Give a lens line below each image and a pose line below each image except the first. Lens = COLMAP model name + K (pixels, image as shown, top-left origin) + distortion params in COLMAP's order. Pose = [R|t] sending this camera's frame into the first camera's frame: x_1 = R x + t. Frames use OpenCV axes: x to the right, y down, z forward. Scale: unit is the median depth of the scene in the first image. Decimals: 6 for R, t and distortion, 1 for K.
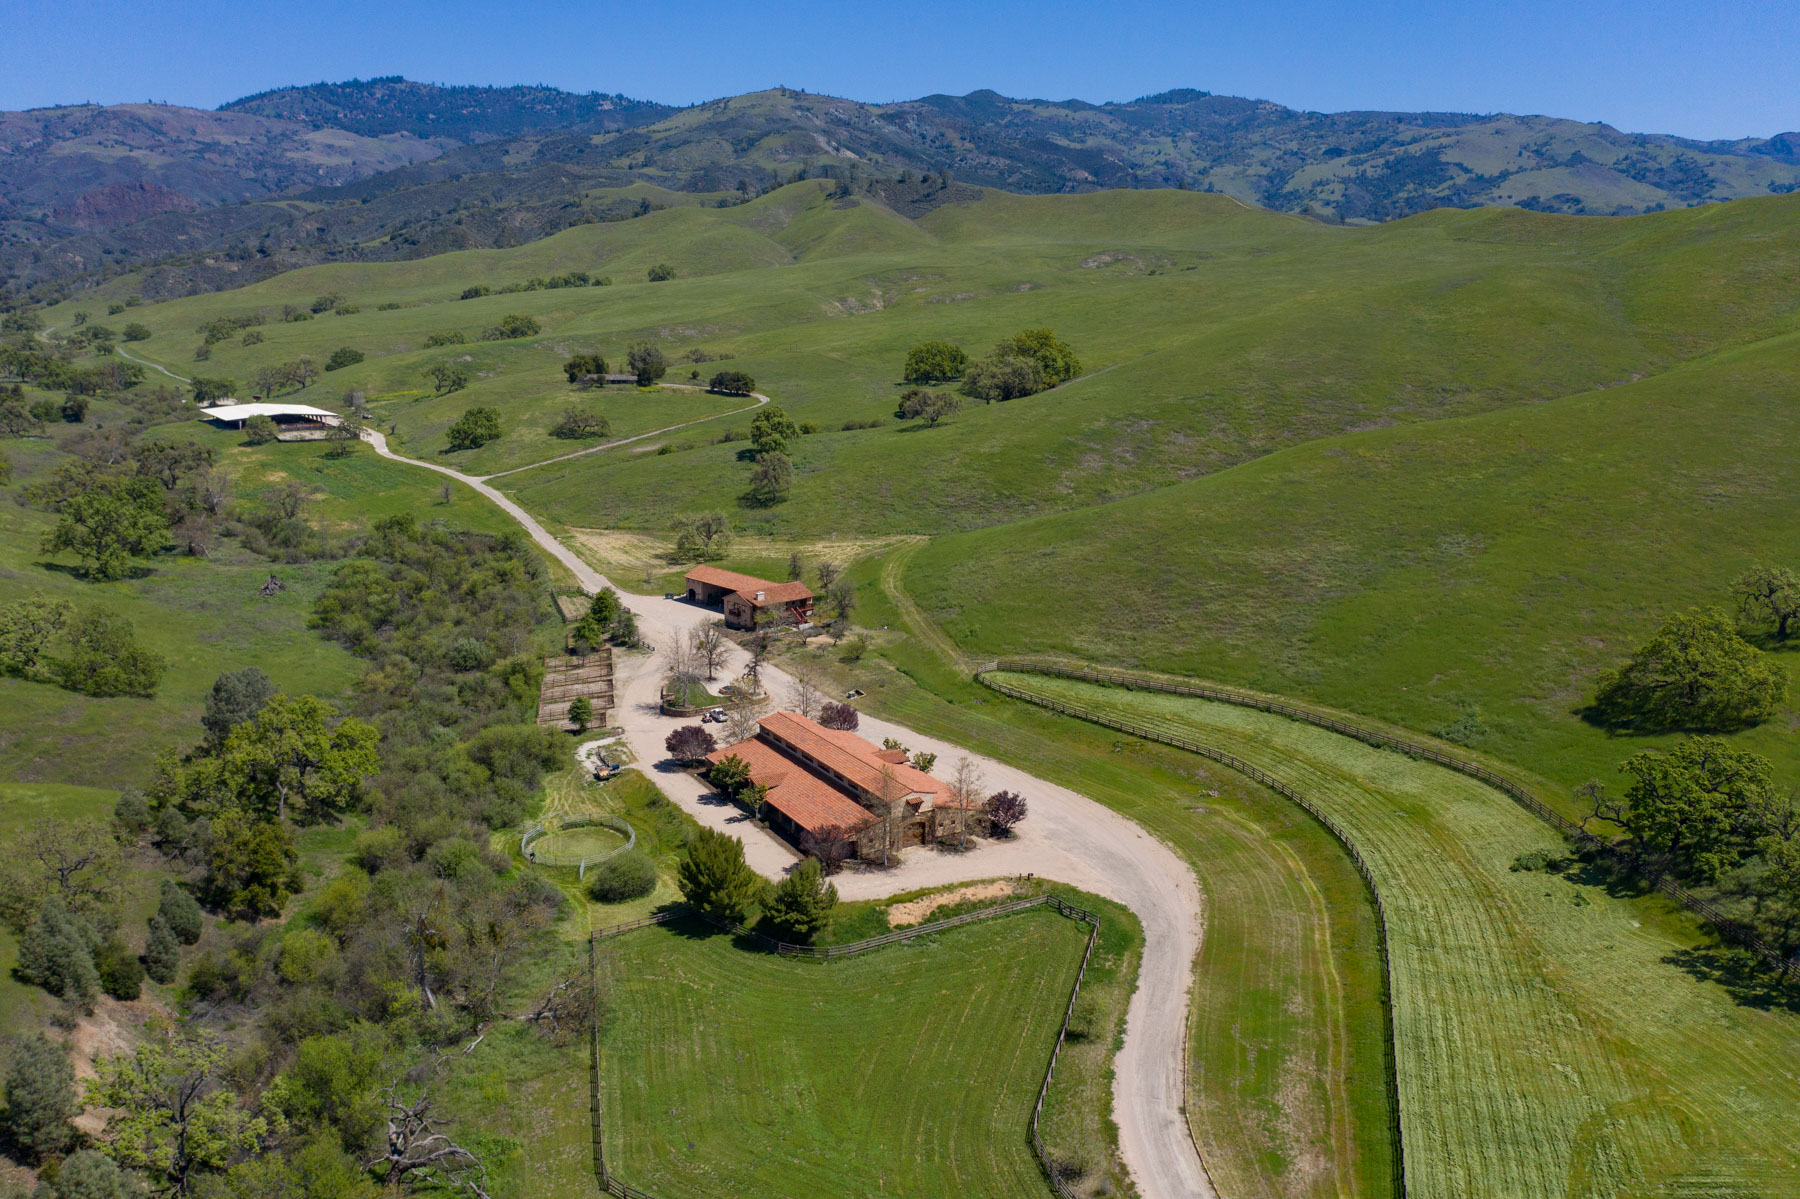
lens RADIAL K [[1400.9, 0, 900.0], [0, 1400.9, 599.5], [0, 0, 1]] dist [-0.025573, 0.001906]
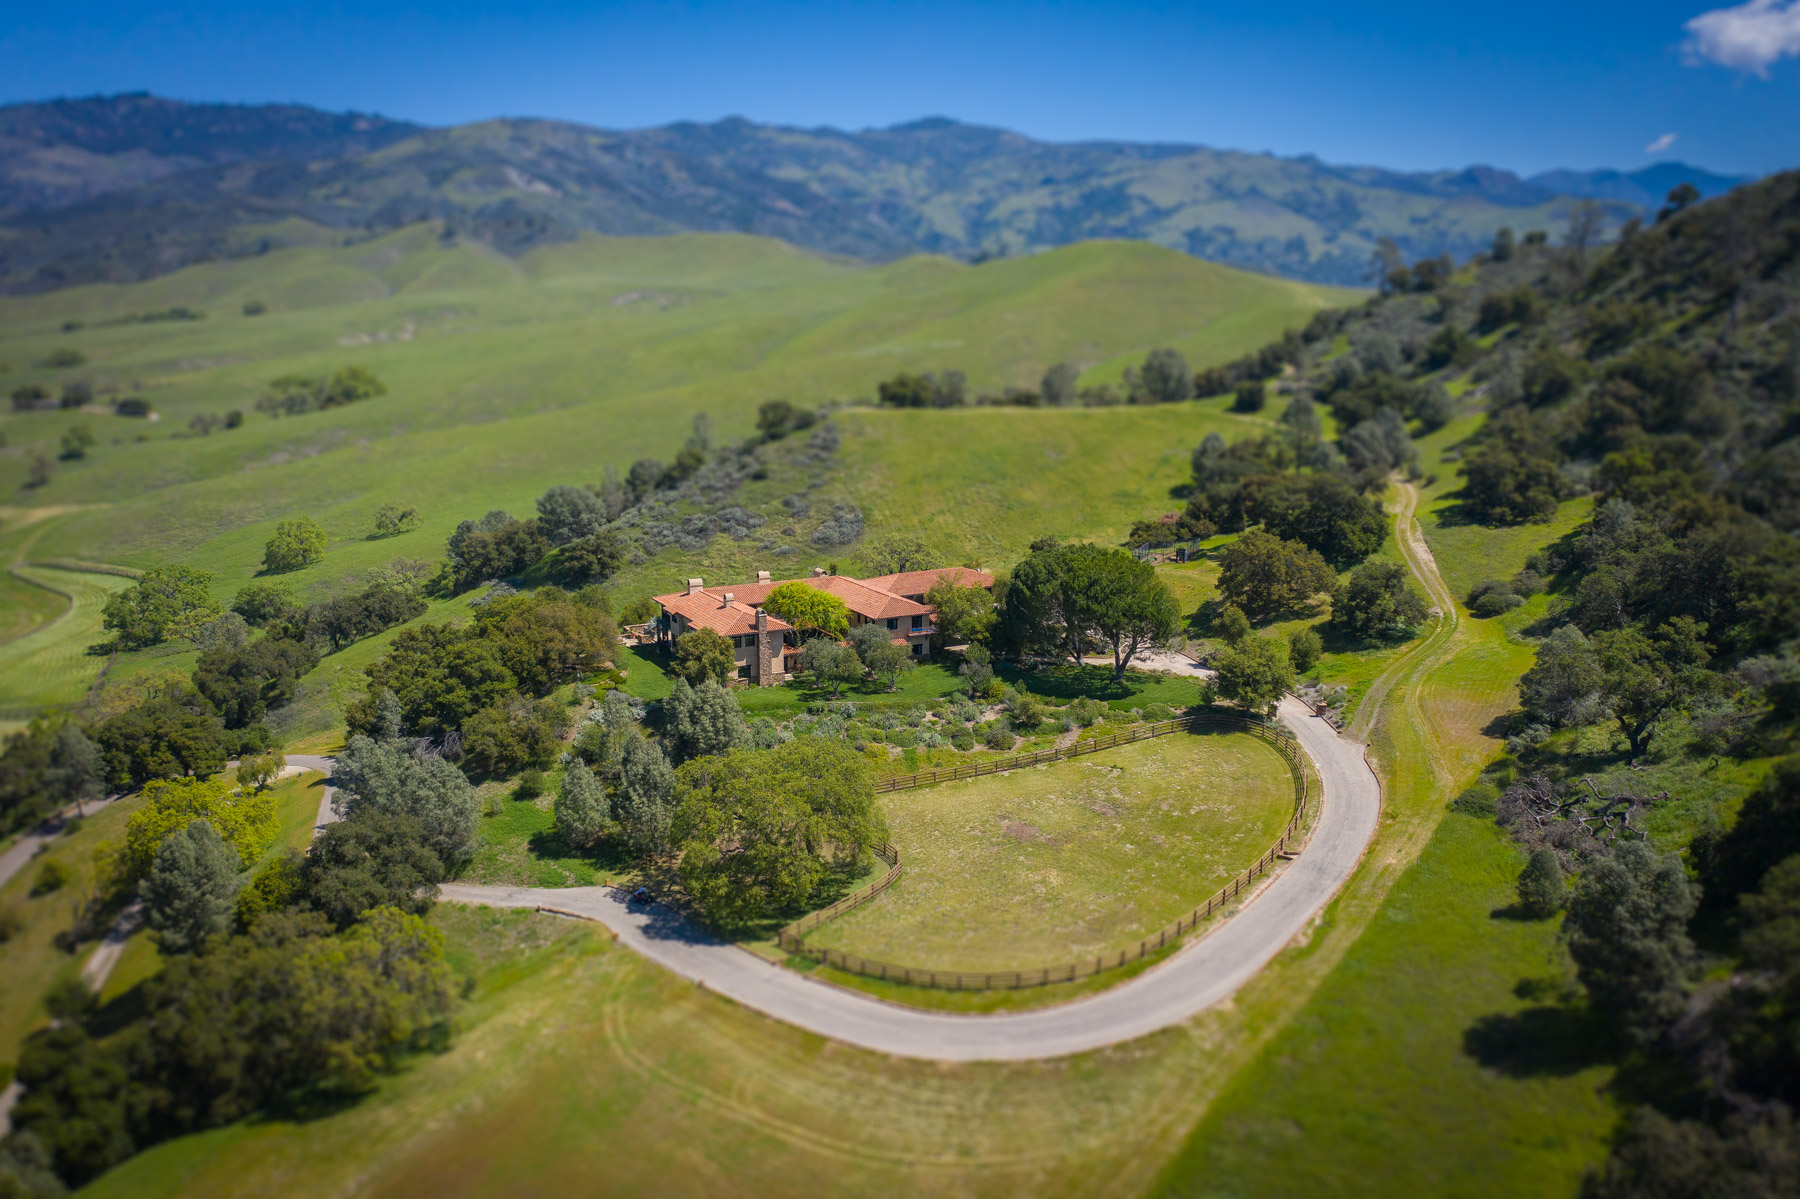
lens RADIAL K [[1400.9, 0, 900.0], [0, 1400.9, 599.5], [0, 0, 1]] dist [-0.025573, 0.001906]
pose [[0.991950, -0.023152, 0.124497, 0.082958], [0.024375, 0.999668, -0.008304, 0.011592], [-0.124264, 0.011272, 0.992185, -0.080378]]
